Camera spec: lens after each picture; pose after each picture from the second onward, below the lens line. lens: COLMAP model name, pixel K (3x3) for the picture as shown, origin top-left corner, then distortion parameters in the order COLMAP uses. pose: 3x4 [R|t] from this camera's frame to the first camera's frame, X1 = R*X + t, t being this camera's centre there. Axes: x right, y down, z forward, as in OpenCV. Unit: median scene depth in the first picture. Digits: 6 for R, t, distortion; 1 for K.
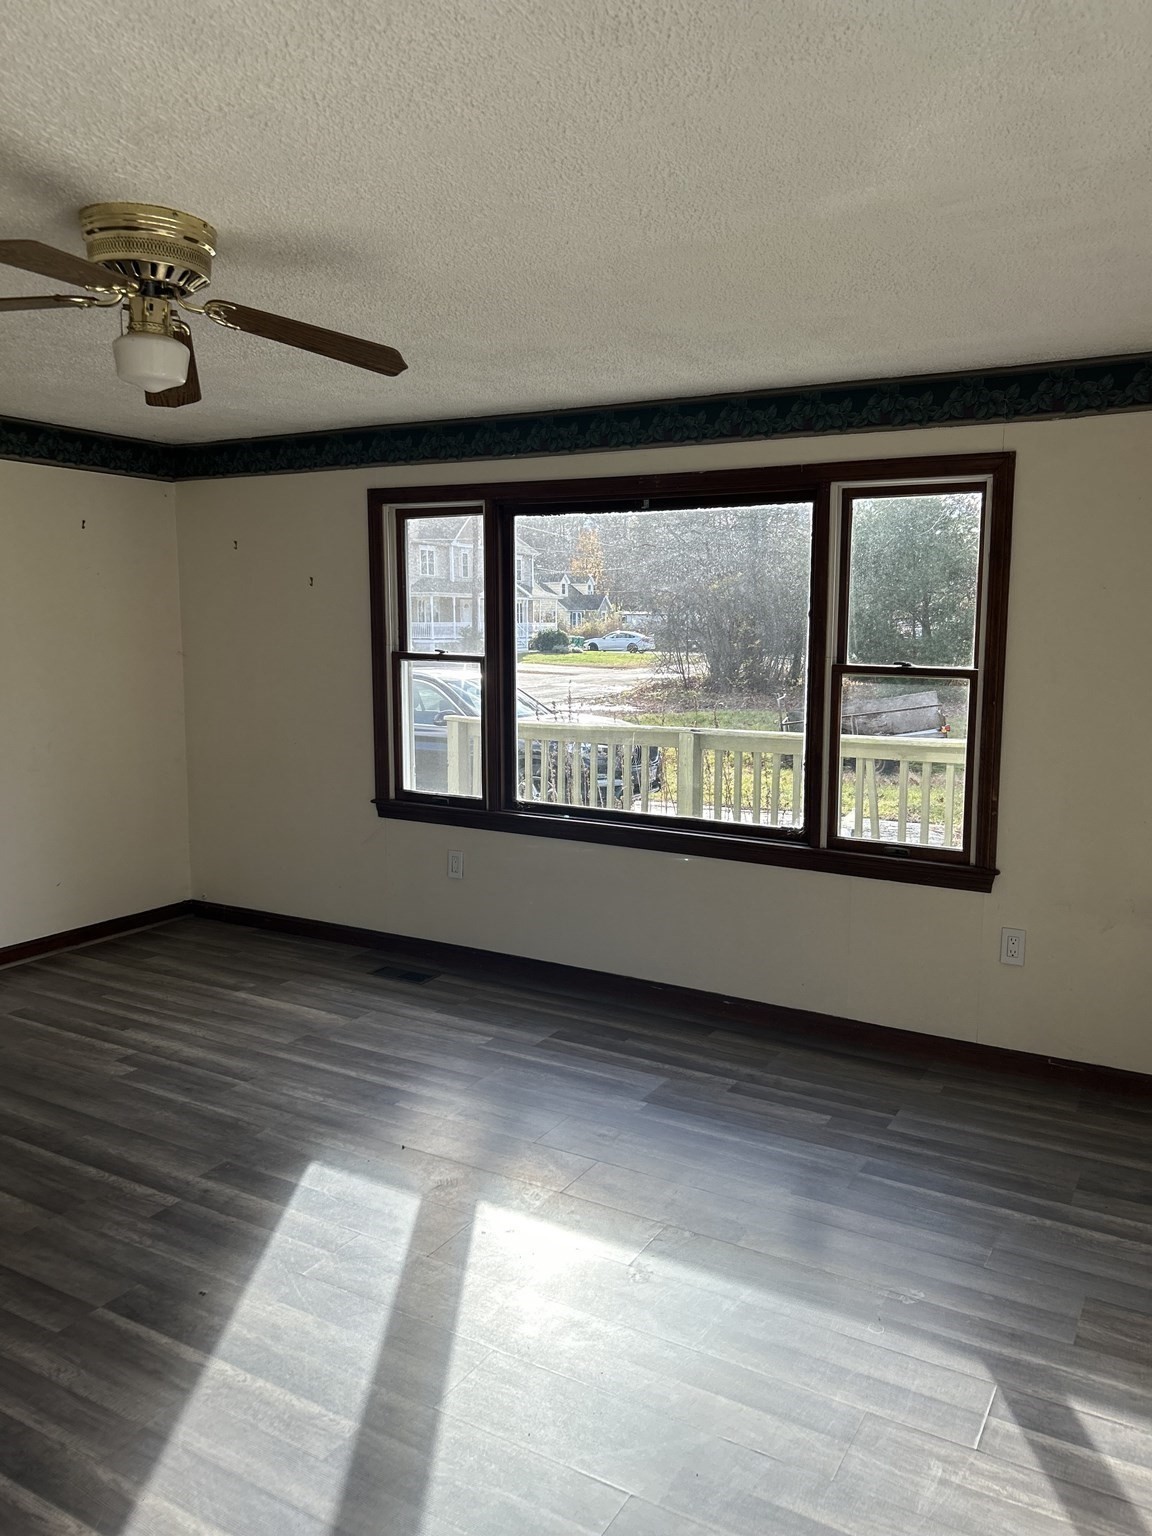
lens RADIAL K [[1174.7, 0, 572.5], [0, 1174.7, 762.5], [0, 0, 1]] dist [0.037914, -0.020885]
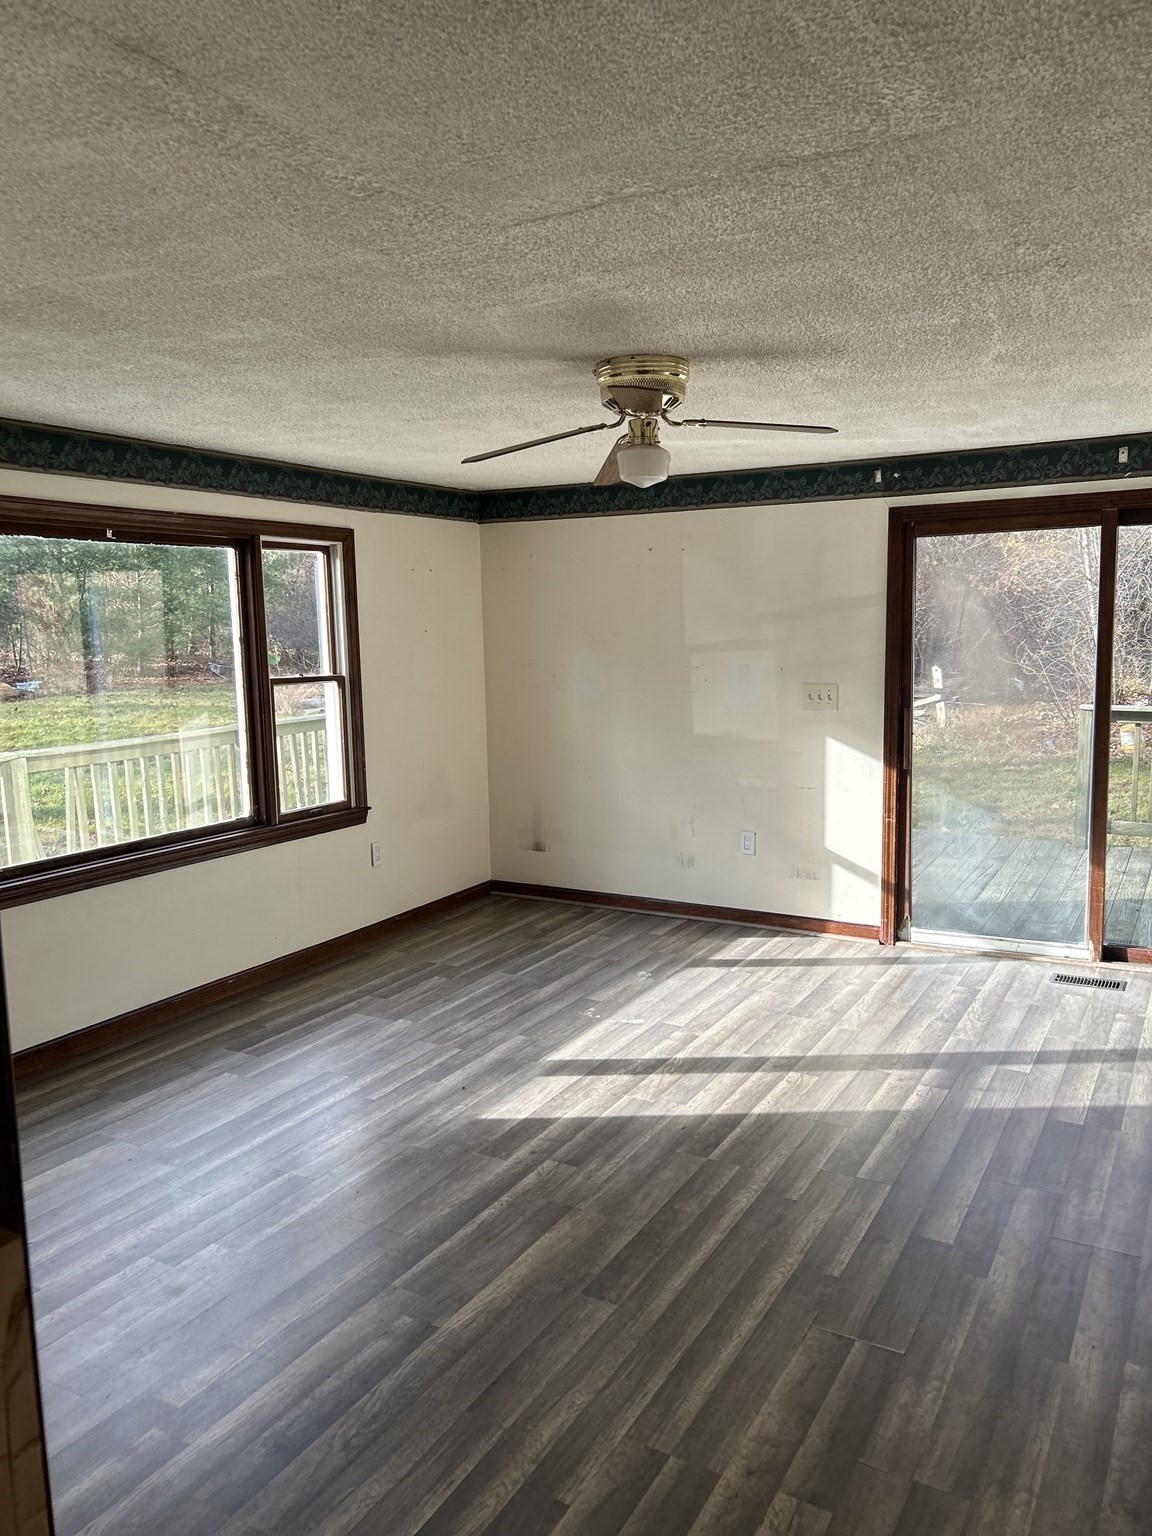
lens RADIAL K [[1174.7, 0, 574.1], [0, 1174.7, 772.3], [0, 0, 1]] dist [0.037914, -0.020885]
pose [[-0.020297, -0.134326, 0.990729, -1.146562], [0.146437, 0.979847, 0.135851, -0.118507], [-0.989012, 0.147837, -0.000218, 0.752109]]
